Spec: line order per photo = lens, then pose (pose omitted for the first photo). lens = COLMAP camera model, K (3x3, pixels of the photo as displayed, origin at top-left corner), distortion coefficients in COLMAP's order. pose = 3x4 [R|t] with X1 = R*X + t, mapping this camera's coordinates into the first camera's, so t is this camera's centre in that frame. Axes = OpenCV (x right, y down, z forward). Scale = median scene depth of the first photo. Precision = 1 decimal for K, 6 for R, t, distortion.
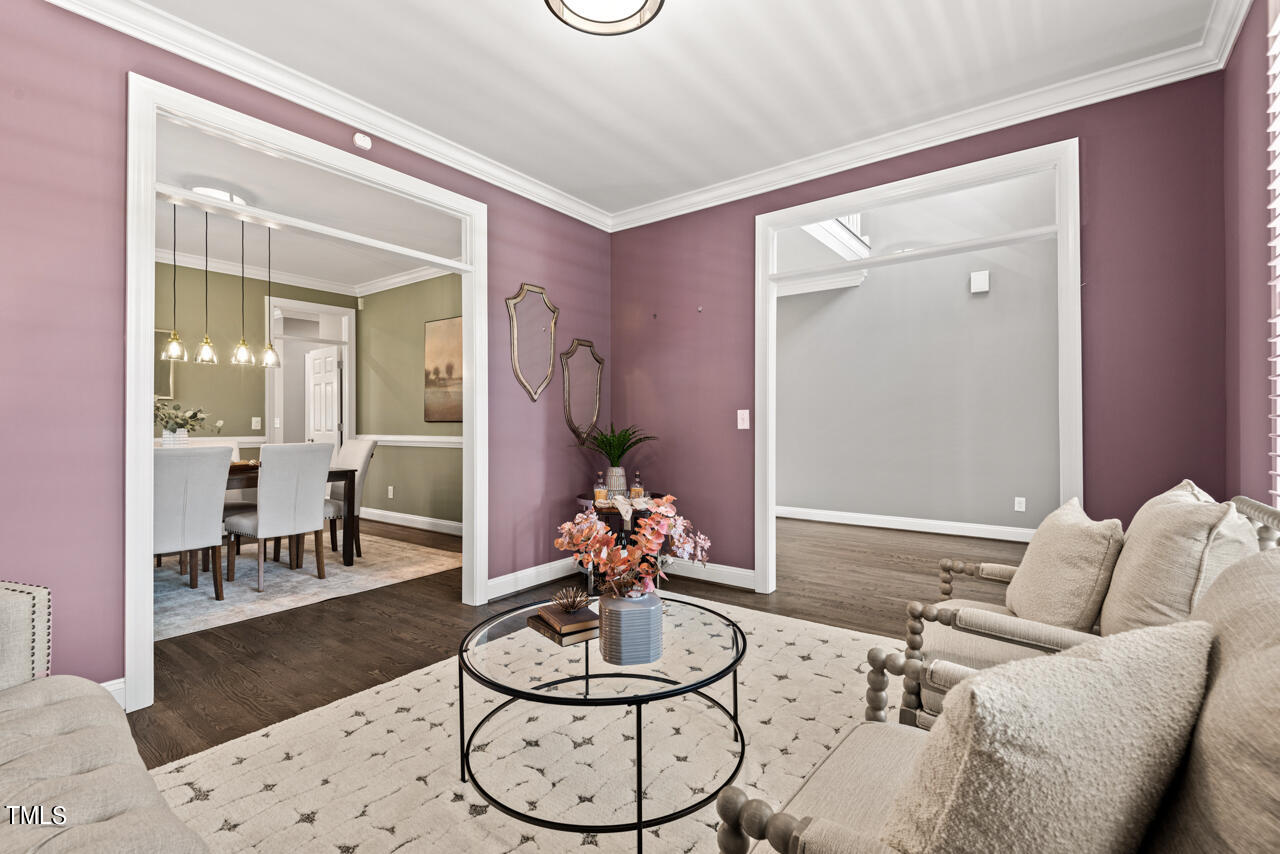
lens RADIAL K [[576.6, 0, 631.8], [0, 576.6, 422.4], [0, 0, 1]] dist [0.026068, -0.012485]
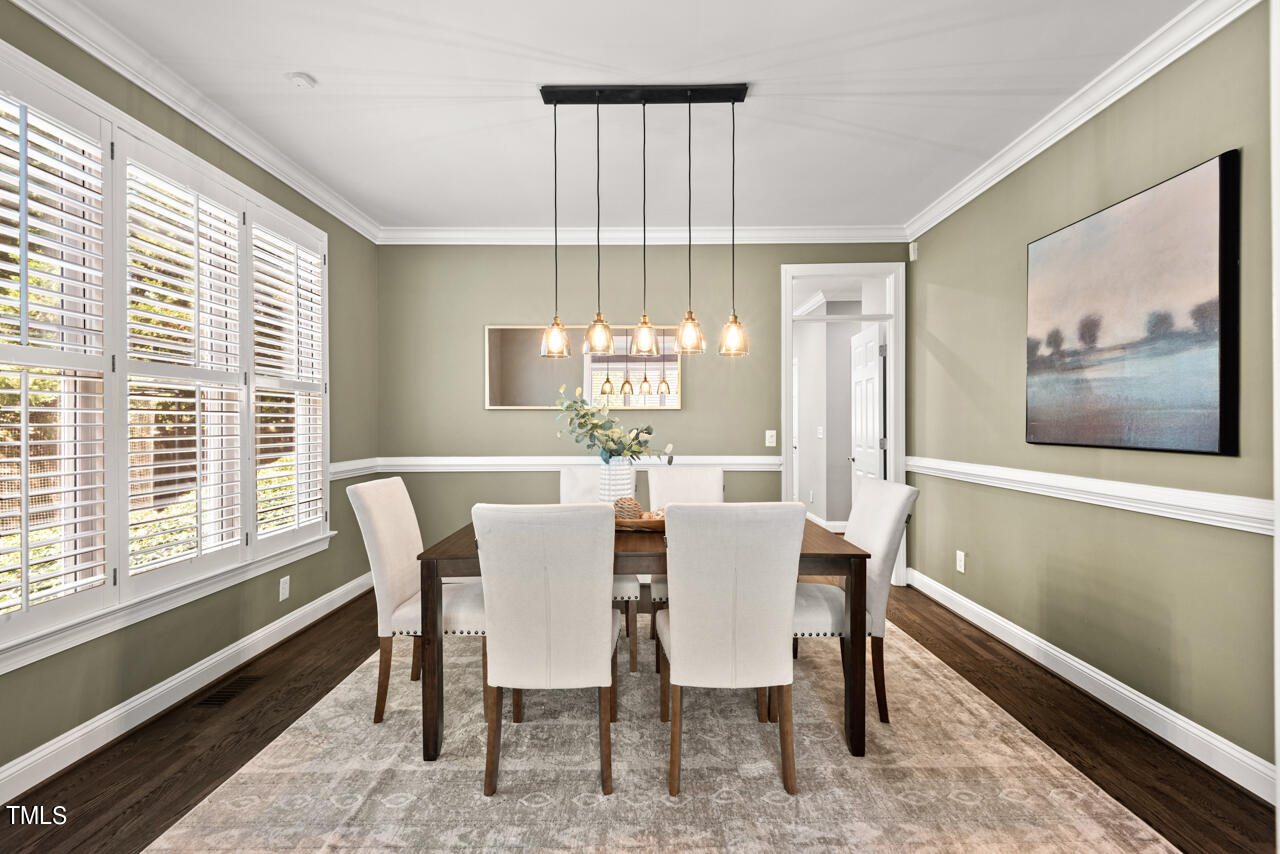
lens RADIAL K [[576.6, 0, 630.1], [0, 576.6, 423.7], [0, 0, 1]] dist [0.026068, -0.012485]
pose [[0.581829, 0.000425, -0.813311, -0.146127], [0.002236, 0.999995, 0.002123, -0.019647], [0.813308, -0.003054, 0.581825, 0.422253]]
